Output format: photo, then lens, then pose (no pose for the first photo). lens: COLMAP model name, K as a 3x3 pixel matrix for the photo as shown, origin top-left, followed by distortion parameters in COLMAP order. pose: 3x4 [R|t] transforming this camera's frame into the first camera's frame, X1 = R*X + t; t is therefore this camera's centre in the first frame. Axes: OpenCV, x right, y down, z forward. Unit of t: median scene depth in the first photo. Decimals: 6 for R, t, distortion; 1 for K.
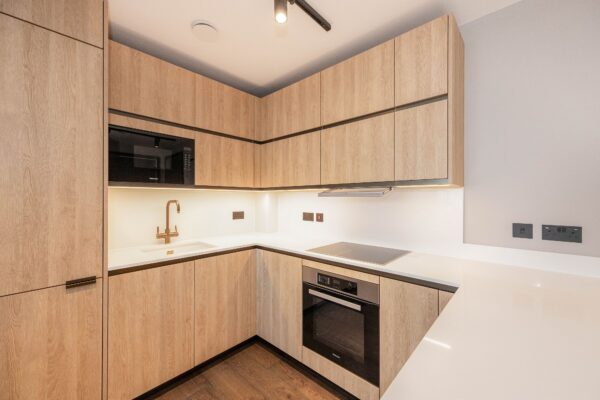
lens RADIAL K [[236.9, 0, 299.3], [0, 236.9, 198.7], [0, 0, 1]] dist [0.008121, 0.000182]
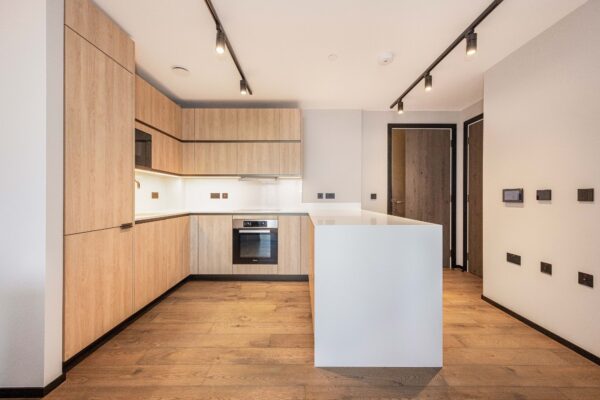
lens RADIAL K [[236.9, 0, 302.7], [0, 236.9, 199.2], [0, 0, 1]] dist [0.008121, 0.000182]
pose [[0.738902, -0.006711, 0.673779, -0.759997], [-0.003913, 0.999891, 0.014251, 0.101172], [-0.673801, -0.013167, 0.738795, -0.629164]]
